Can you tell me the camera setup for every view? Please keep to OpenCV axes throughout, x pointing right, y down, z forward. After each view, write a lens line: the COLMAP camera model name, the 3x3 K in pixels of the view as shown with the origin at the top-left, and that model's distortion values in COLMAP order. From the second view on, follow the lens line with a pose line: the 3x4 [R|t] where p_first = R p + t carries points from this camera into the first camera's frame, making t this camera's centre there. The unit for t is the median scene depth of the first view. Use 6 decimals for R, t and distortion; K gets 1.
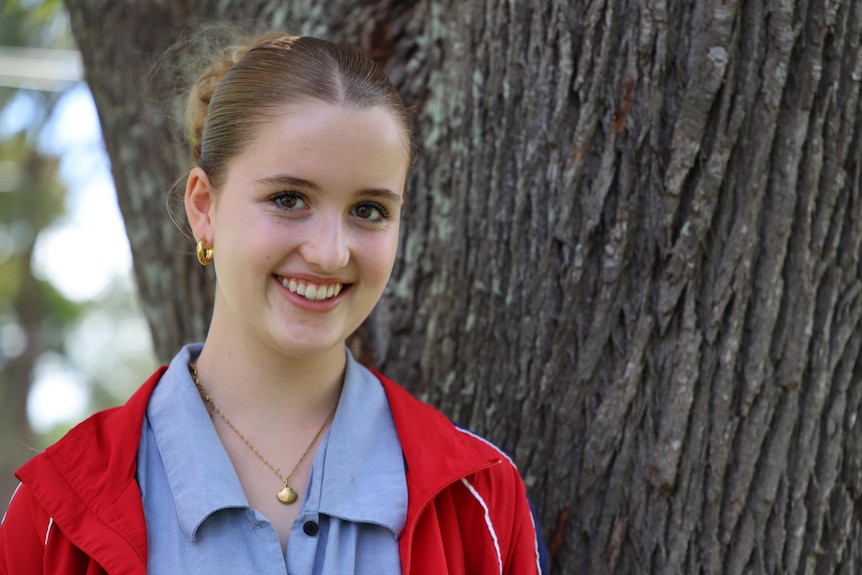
lens RADIAL K [[2549.8, 0, 393.3], [0, 2549.8, 270.0], [0, 0, 1]] dist [0.554139, 0.000000]
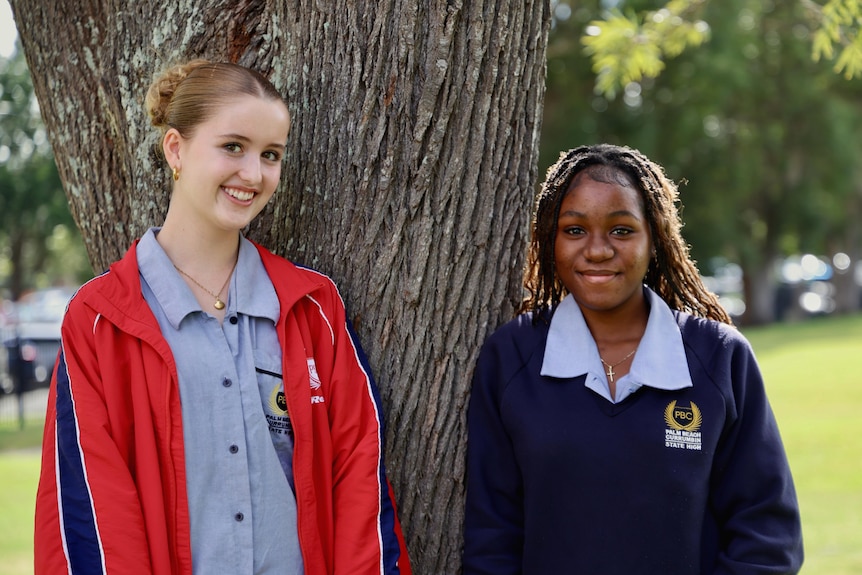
lens RADIAL K [[2549.8, 0, 512.2], [0, 2549.8, 245.8], [0, 0, 1]] dist [0.554139, 0.000000]
pose [[0.987841, -0.005929, 0.155357, -0.103740], [-0.004497, 0.997765, 0.066671, -0.074963], [-0.155405, -0.066559, 0.985606, -0.775027]]
